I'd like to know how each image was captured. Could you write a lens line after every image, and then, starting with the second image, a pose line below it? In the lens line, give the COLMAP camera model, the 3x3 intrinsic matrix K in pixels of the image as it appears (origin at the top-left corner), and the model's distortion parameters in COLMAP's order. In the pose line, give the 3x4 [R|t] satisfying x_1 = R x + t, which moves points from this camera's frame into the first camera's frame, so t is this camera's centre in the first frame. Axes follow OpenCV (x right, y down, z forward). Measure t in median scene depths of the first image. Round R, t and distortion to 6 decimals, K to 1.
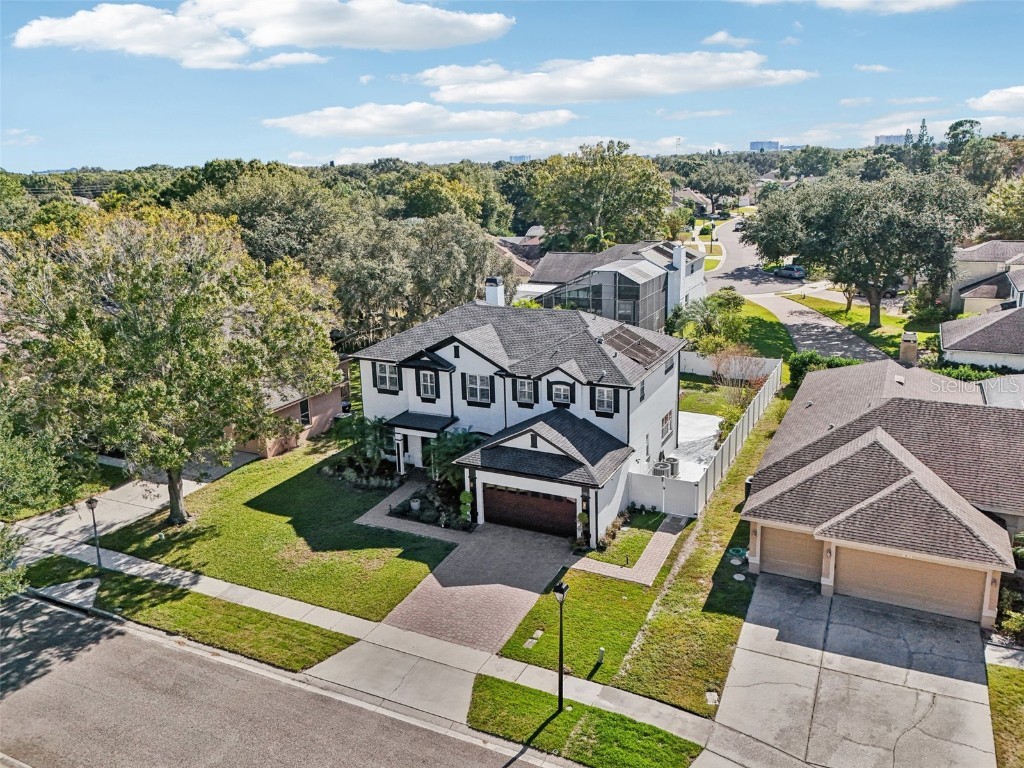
lens RADIAL K [[800.0, 0, 513.3], [0, 800.0, 334.7], [0, 0, 1]] dist [0.020867, 0.000115]
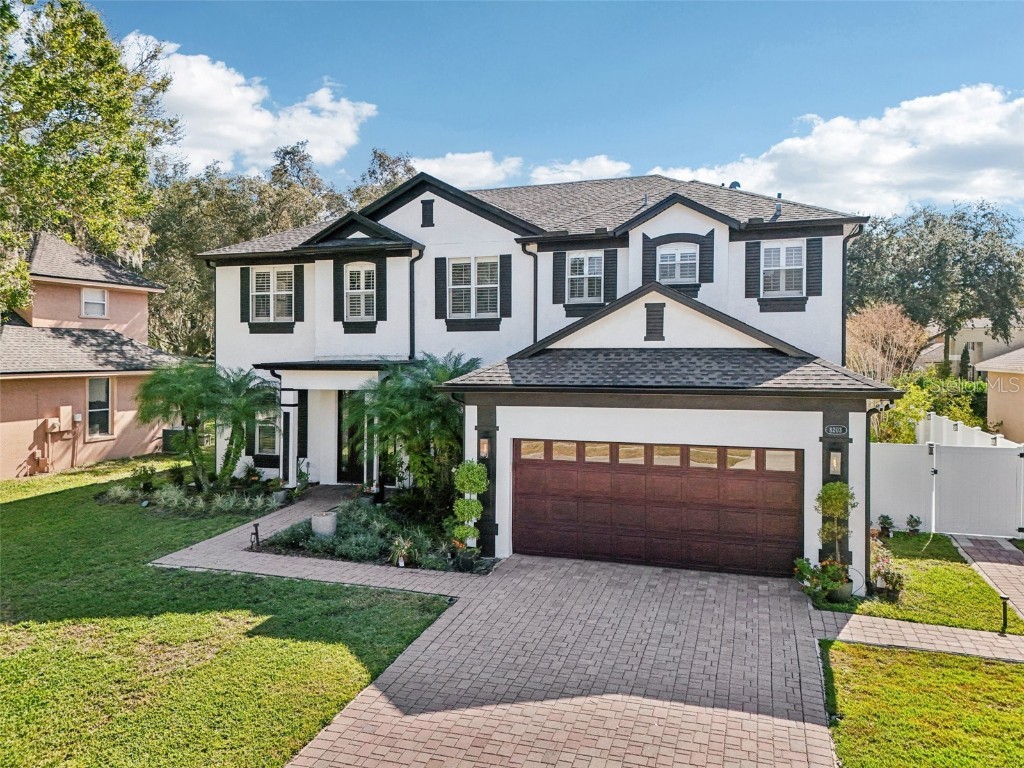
lens RADIAL K [[775.6, 0, 511.2], [0, 775.6, 356.7], [0, 0, 1]] dist [0.009499, 0.000213]
pose [[0.991609, 0.028863, 0.126012, -0.083227], [-0.001349, 0.977014, -0.213170, 0.215701], [-0.129269, 0.211211, 0.968855, 0.616036]]
